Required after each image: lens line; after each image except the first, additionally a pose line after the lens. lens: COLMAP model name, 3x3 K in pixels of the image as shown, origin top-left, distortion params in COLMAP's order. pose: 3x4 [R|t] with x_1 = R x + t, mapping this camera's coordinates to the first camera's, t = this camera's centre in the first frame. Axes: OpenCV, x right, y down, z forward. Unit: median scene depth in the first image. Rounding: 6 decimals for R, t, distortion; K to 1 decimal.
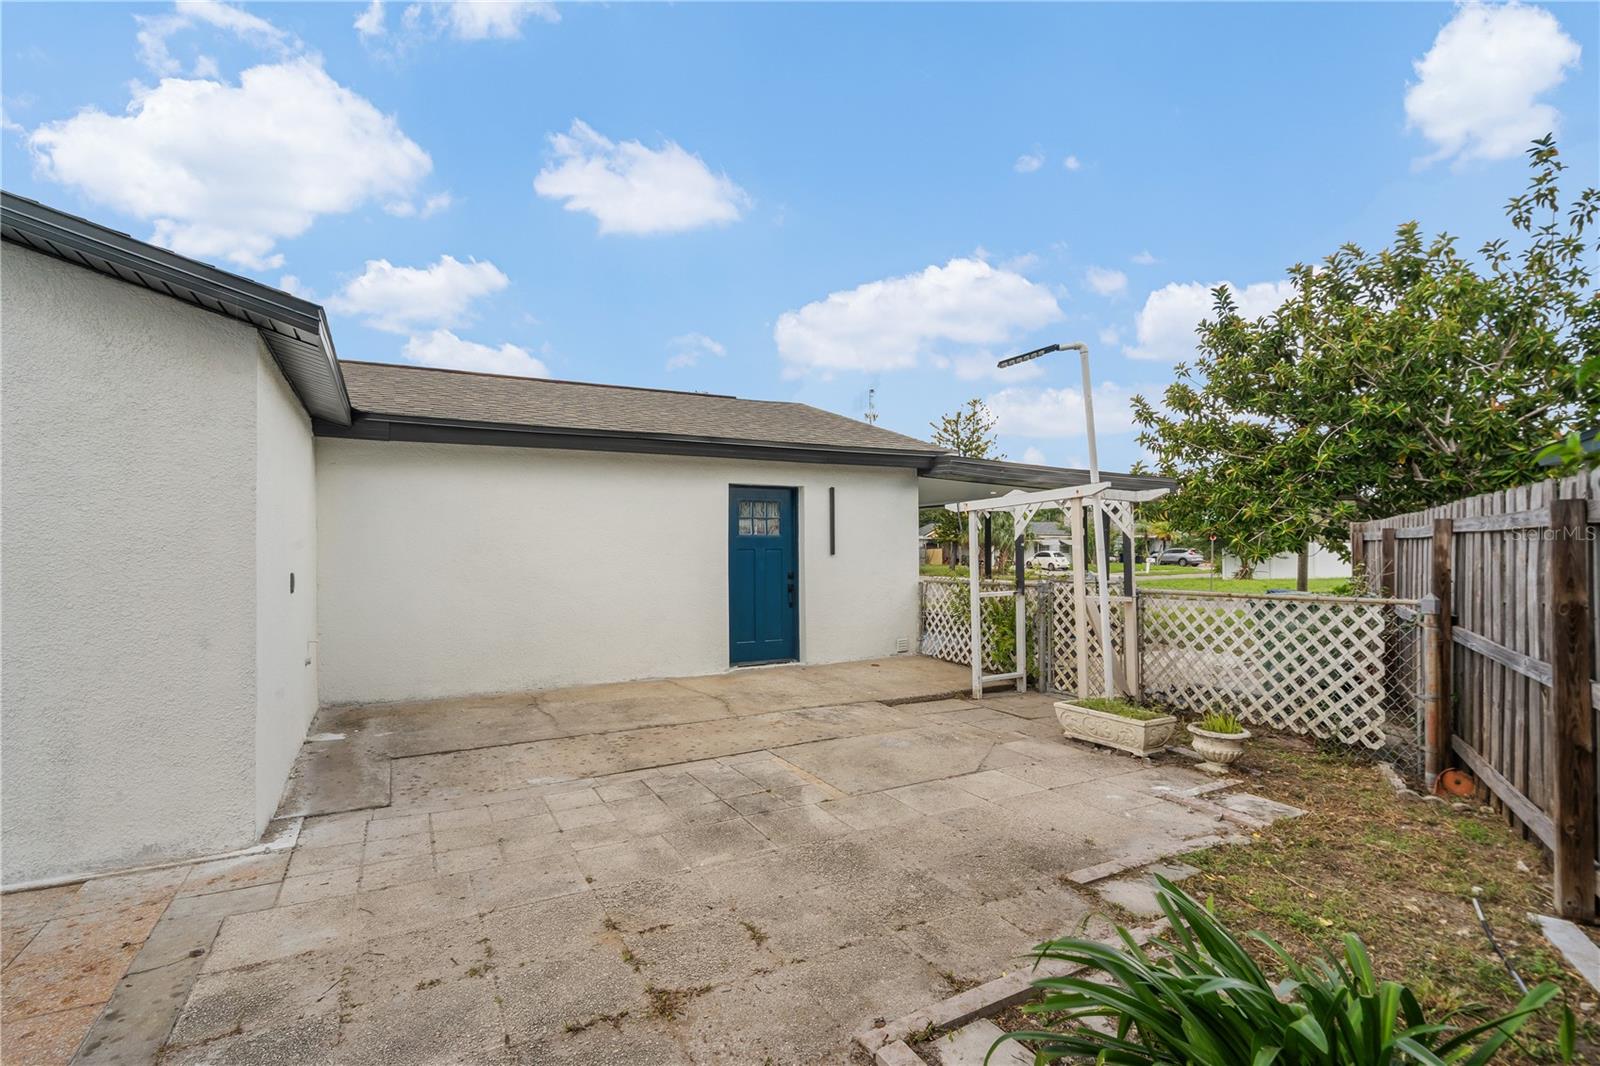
lens RADIAL K [[731.1, 0, 791.3], [0, 731.1, 535.1], [0, 0, 1]] dist [-0.000372, 0.000200]
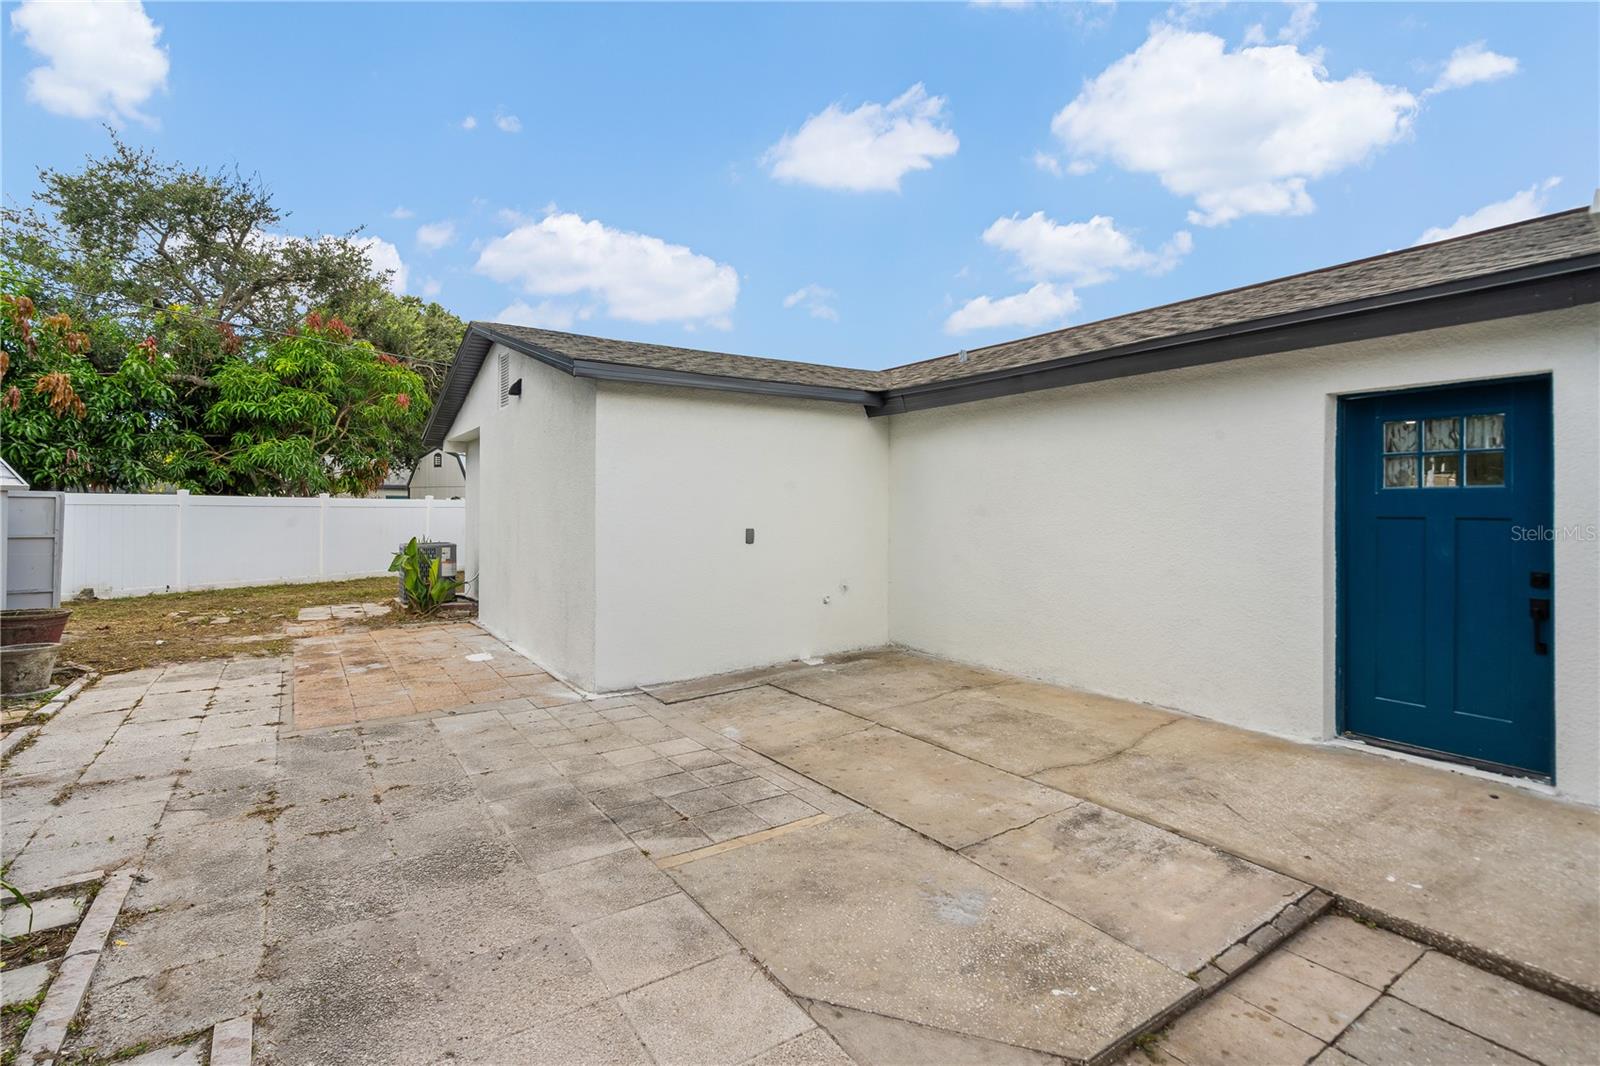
lens RADIAL K [[731.1, 0, 791.3], [0, 731.1, 535.1], [0, 0, 1]] dist [-0.000372, 0.000200]
pose [[0.096826, 0.037971, -0.994577, 0.738572], [0.021628, 0.998956, 0.040244, 0.001253], [0.995066, -0.025408, 0.095903, 0.985935]]
